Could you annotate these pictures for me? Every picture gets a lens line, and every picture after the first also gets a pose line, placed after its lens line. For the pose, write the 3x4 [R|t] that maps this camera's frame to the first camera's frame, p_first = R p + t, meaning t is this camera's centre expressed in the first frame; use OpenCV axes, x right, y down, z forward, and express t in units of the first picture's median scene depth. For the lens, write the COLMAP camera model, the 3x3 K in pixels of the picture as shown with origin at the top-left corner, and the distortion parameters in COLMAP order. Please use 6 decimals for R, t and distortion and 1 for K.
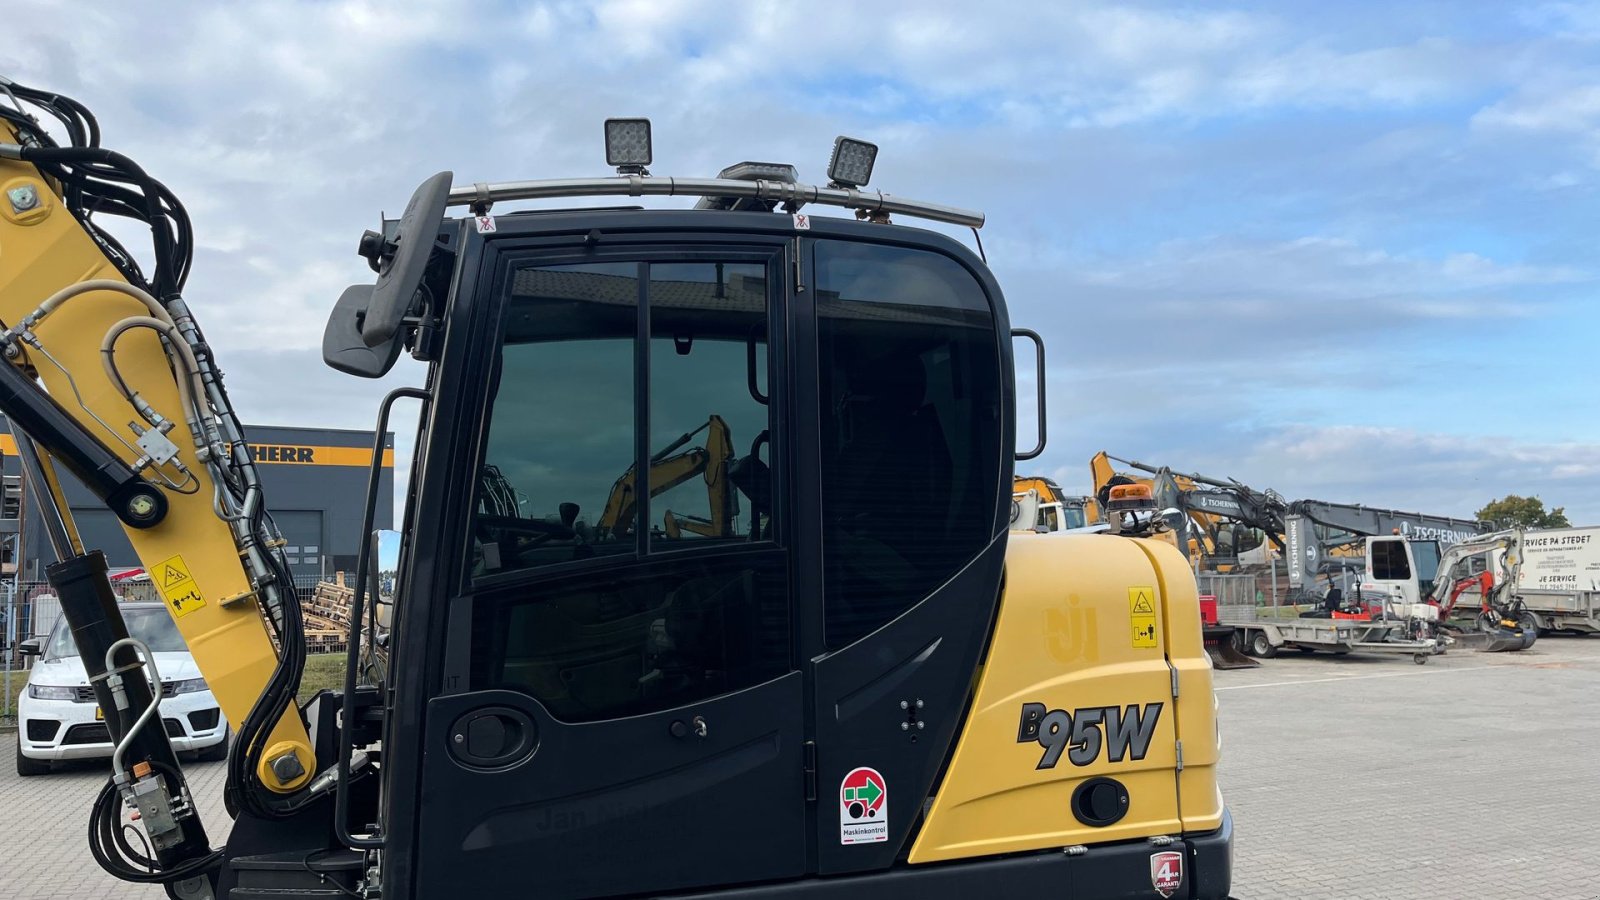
lens RADIAL K [[1207.0, 0, 803.6], [0, 1207.0, 456.3], [0, 0, 1]] dist [0.078339, -0.131161]
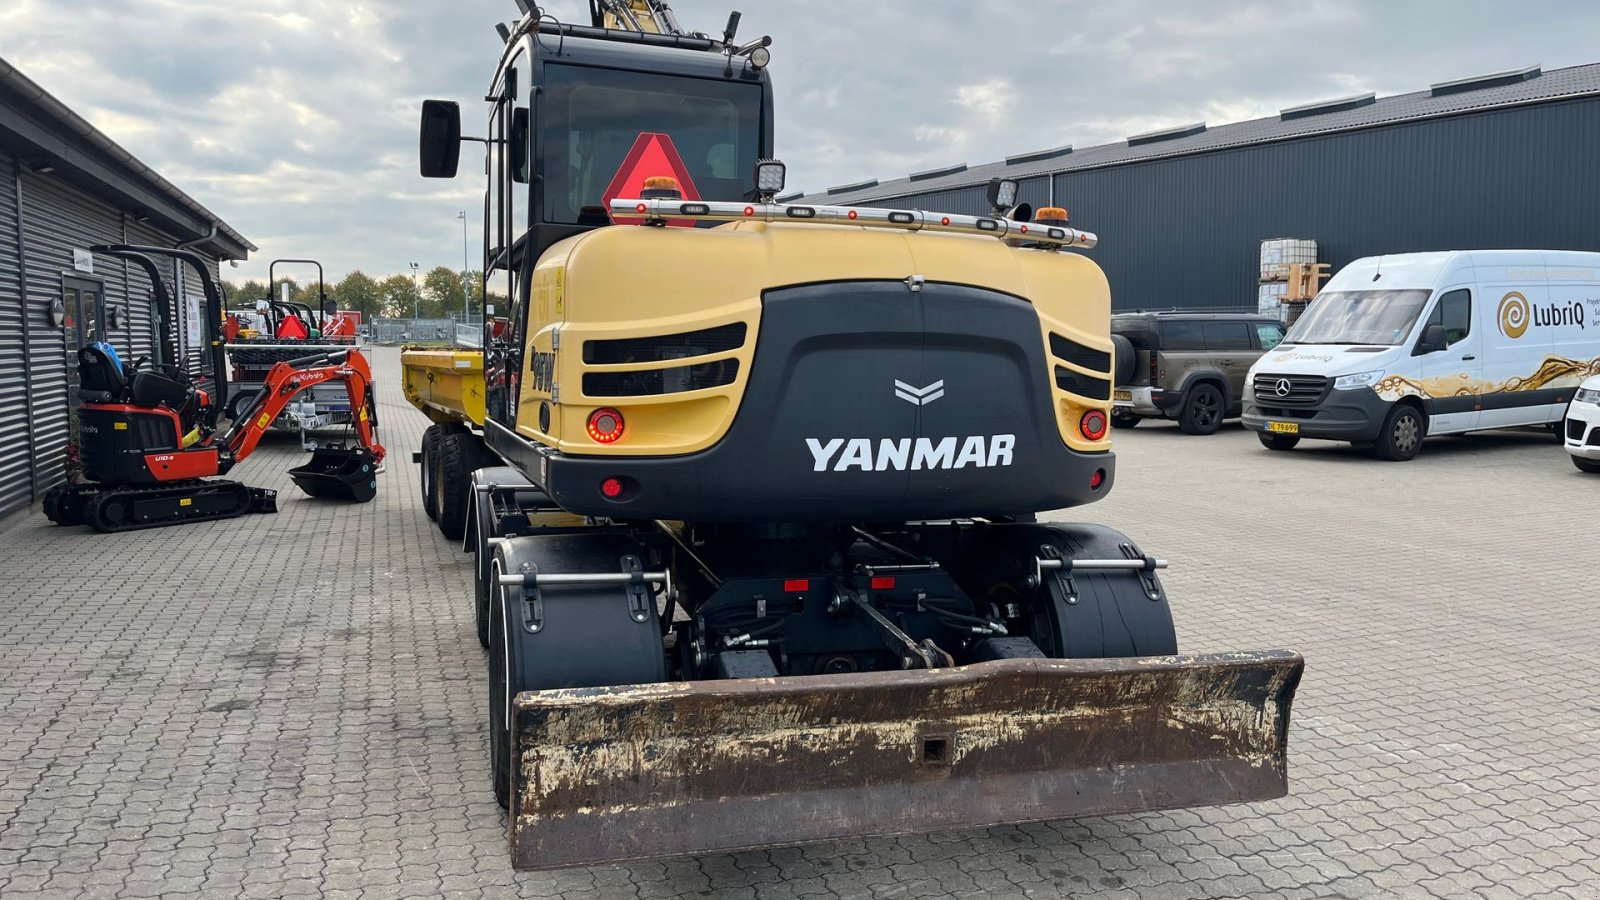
lens RADIAL K [[1219.6, 0, 798.0], [0, 1219.6, 447.2], [0, 0, 1]] dist [0.023776, -0.008131]
pose [[0.003552, 0.115420, -0.993310, 1.620012], [0.103256, 0.987965, 0.115168, 0.175495], [0.994648, -0.102974, -0.008409, 1.252564]]
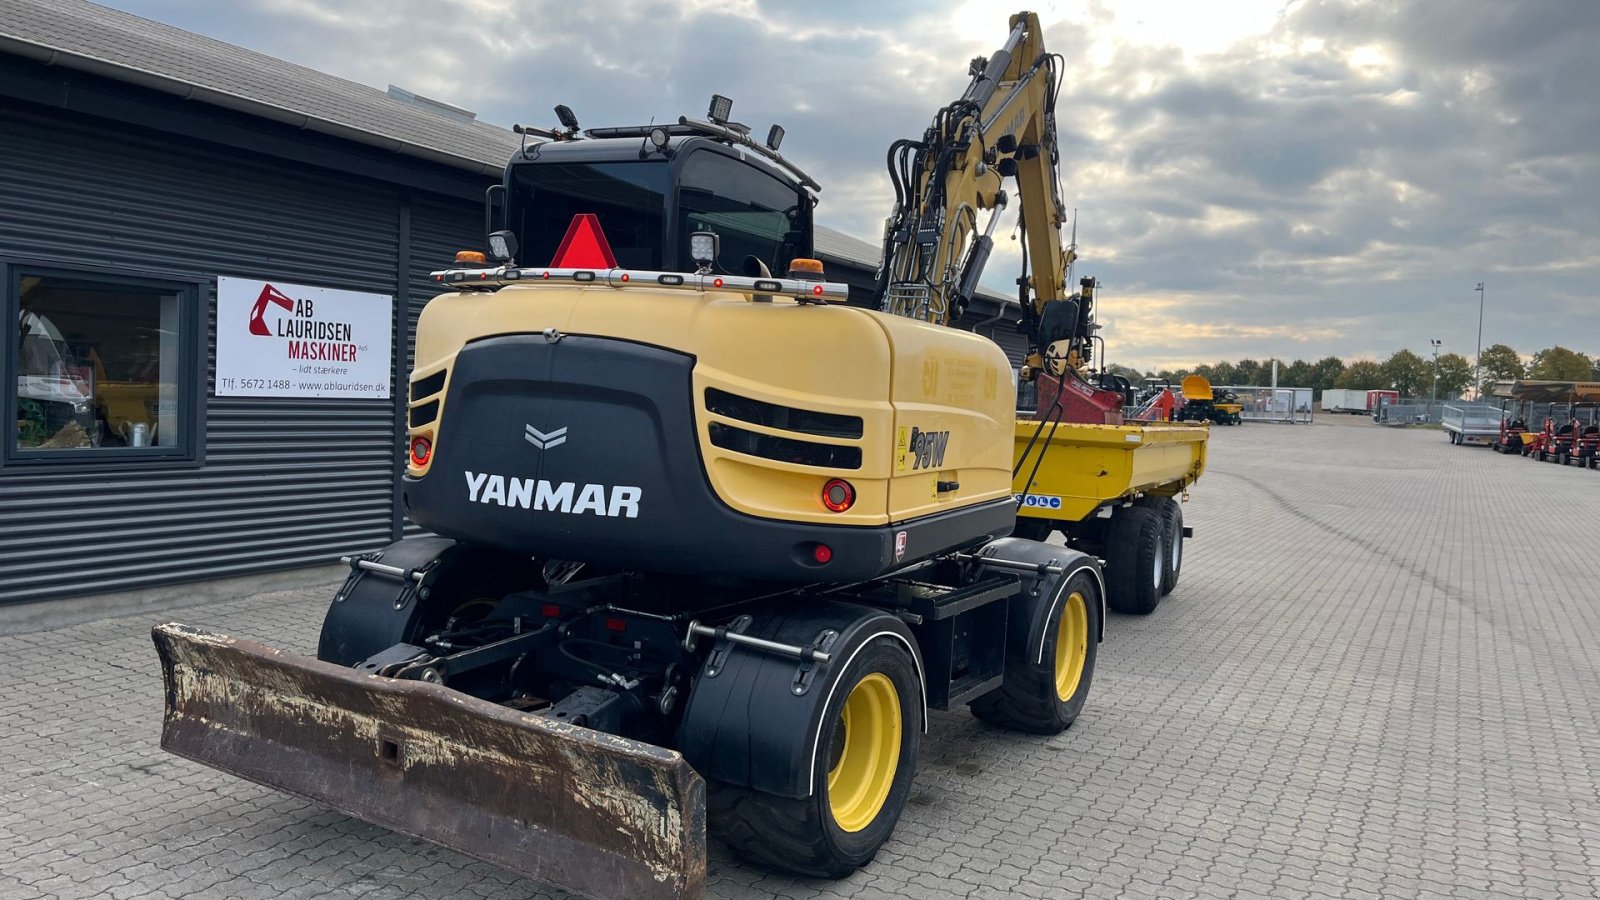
lens RADIAL K [[1219.6, 0, 798.0], [0, 1219.6, 447.2], [0, 0, 1]] dist [0.023776, -0.008131]
pose [[-0.738209, 0.026577, -0.674048, 1.059691], [0.050901, 0.998569, -0.016373, 0.325714], [0.672649, -0.046397, -0.738506, 2.564477]]
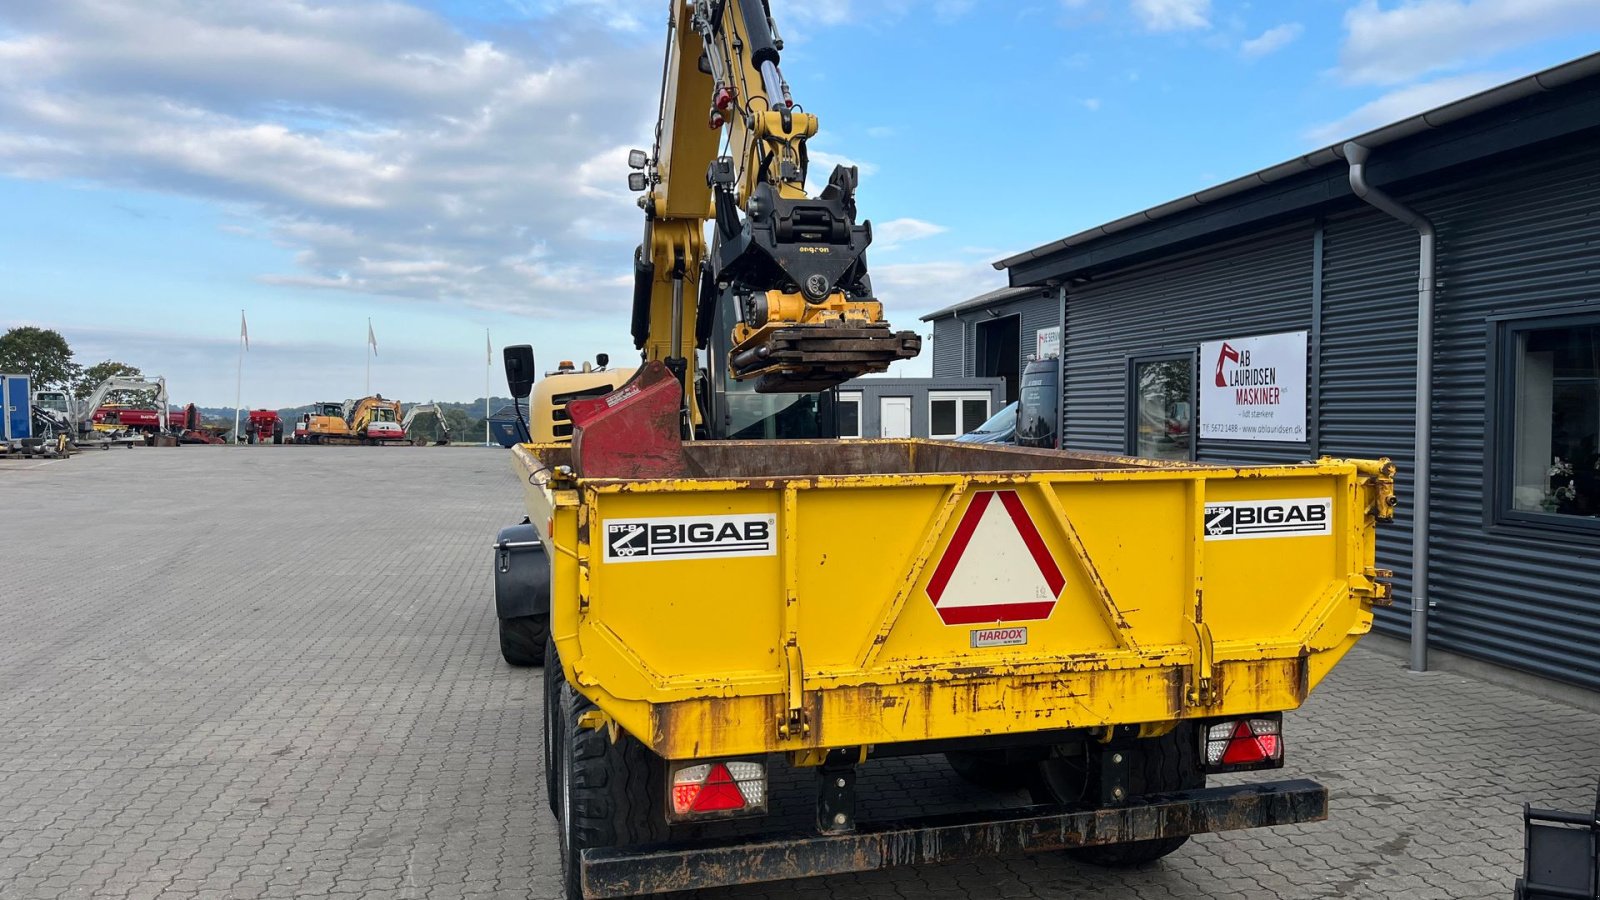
lens RADIAL K [[1219.6, 0, 798.0], [0, 1219.6, 447.2], [0, 0, 1]] dist [0.023776, -0.008131]
pose [[0.133398, -0.002691, 0.991059, -3.088443], [-0.108277, 0.993971, 0.017273, 0.197573], [-0.985130, -0.109613, 0.132302, 0.476234]]
